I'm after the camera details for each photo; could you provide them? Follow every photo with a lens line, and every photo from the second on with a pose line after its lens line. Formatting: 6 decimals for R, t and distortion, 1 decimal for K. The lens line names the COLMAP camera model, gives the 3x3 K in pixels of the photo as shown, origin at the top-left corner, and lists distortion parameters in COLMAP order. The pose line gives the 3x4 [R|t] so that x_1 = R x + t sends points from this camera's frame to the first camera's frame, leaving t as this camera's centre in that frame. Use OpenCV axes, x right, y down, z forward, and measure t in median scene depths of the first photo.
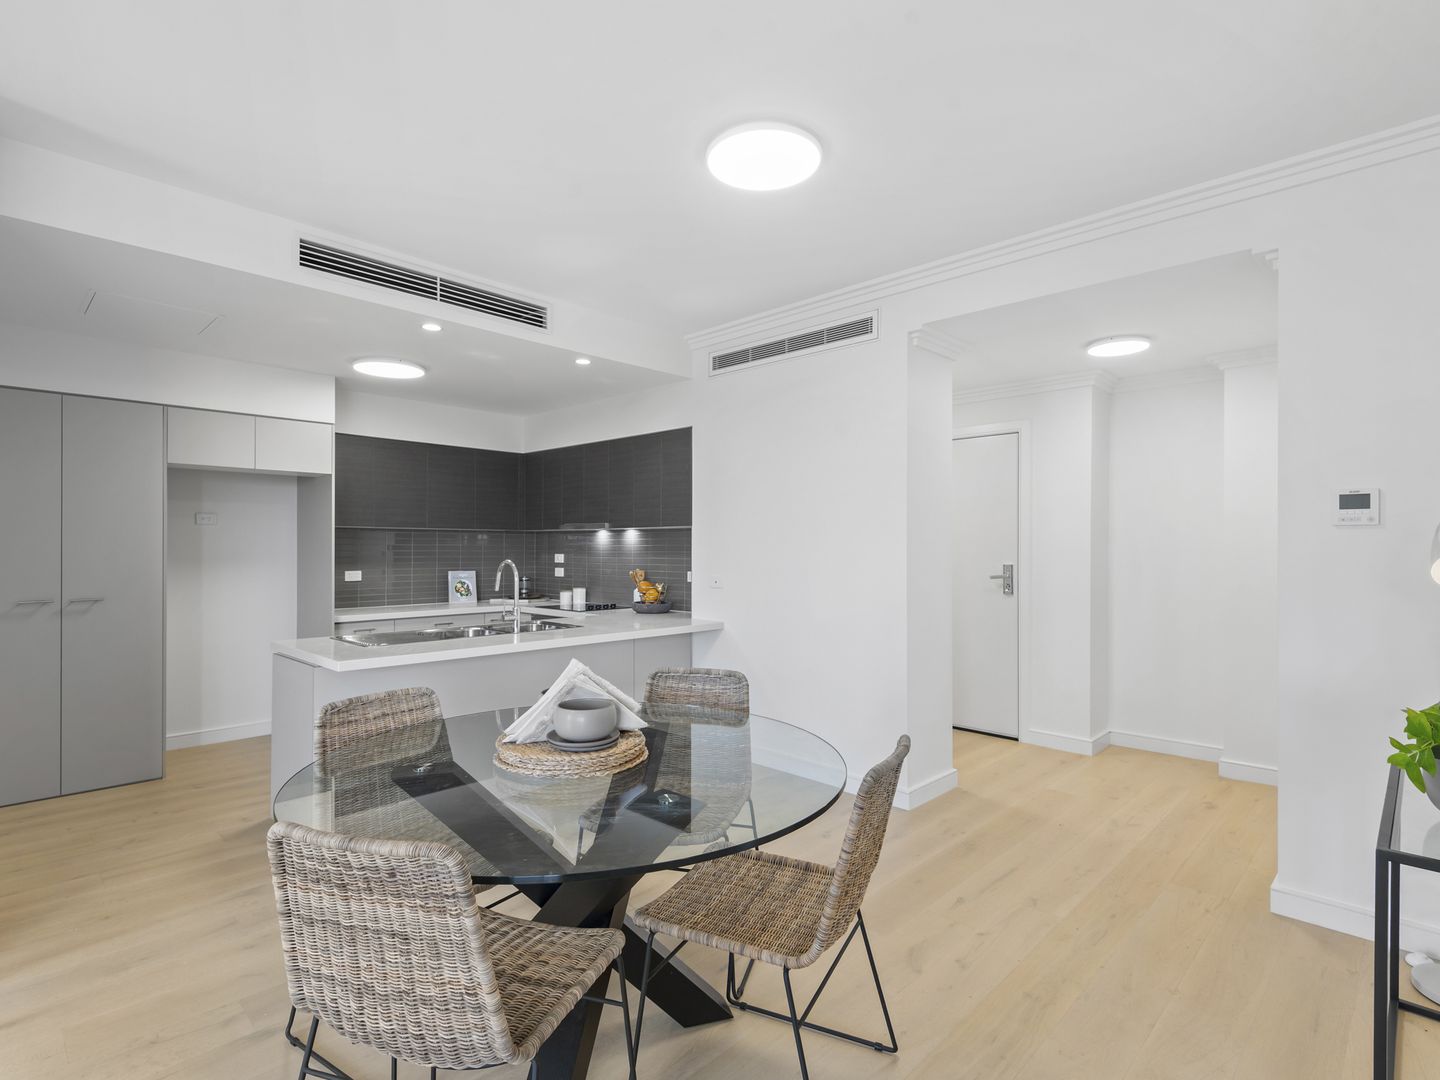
lens RADIAL K [[733.3, 0, 720.3], [0, 733.3, 546.8], [0, 0, 1]] dist [0.000017, -0.000122]
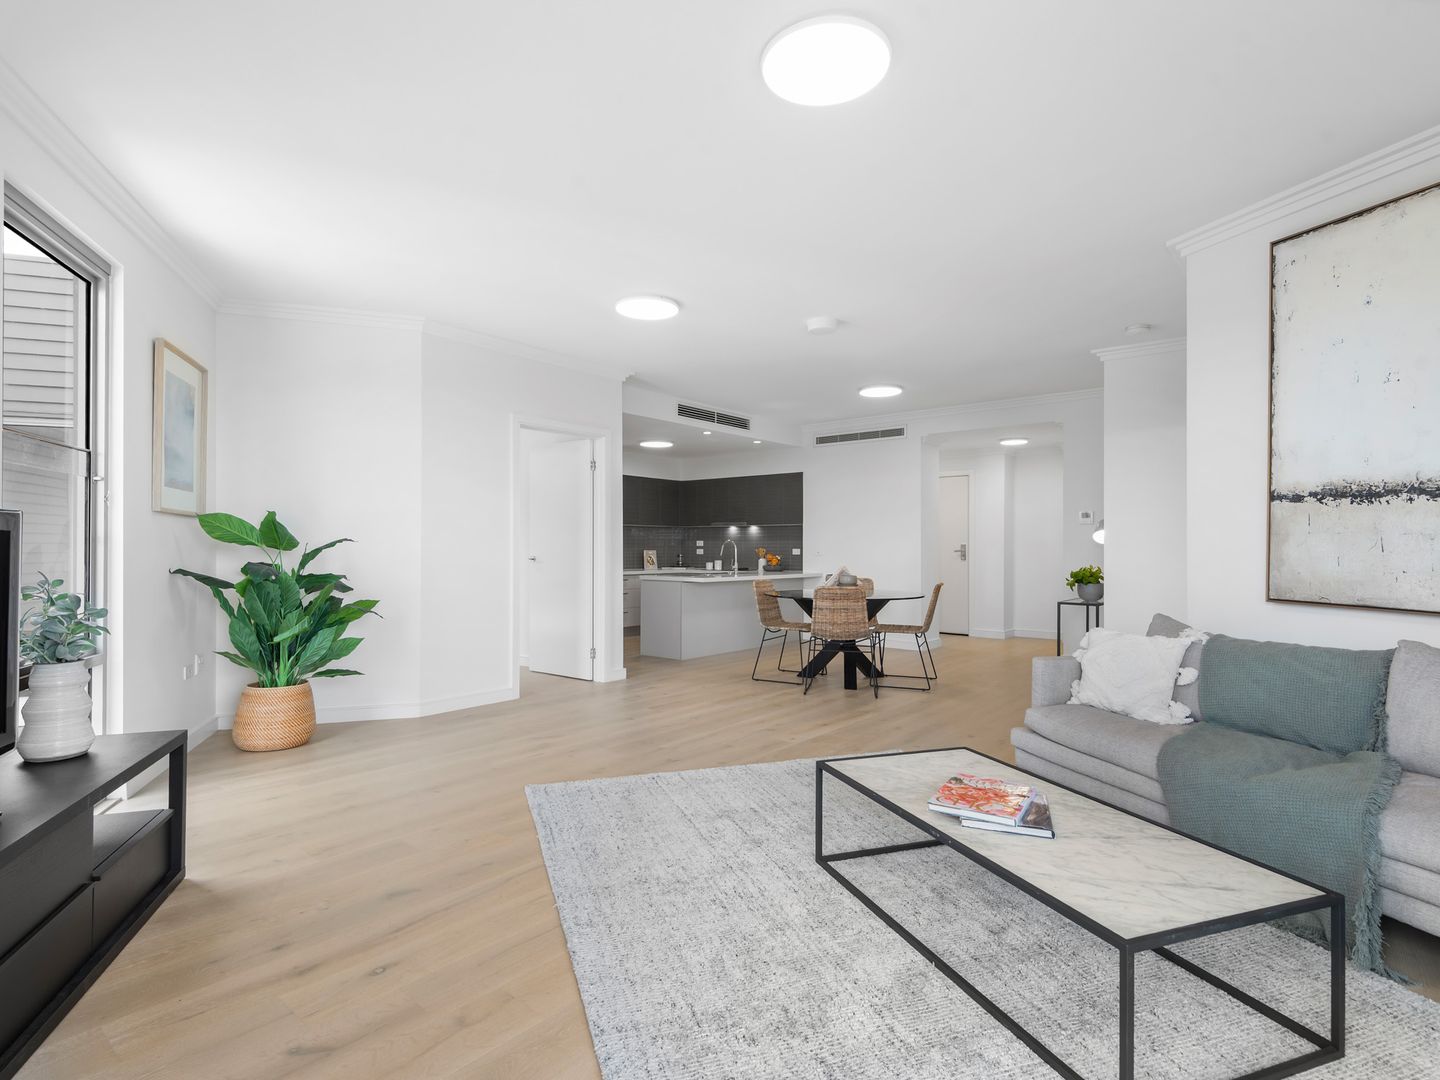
lens RADIAL K [[733.3, 0, 720.3], [0, 733.3, 546.8], [0, 0, 1]] dist [0.000017, -0.000122]
pose [[0.997676, -0.001295, 0.068121, -0.361034], [0.001177, 0.999998, 0.001778, 0.025911], [-0.068123, -0.001694, 0.997675, -0.844402]]
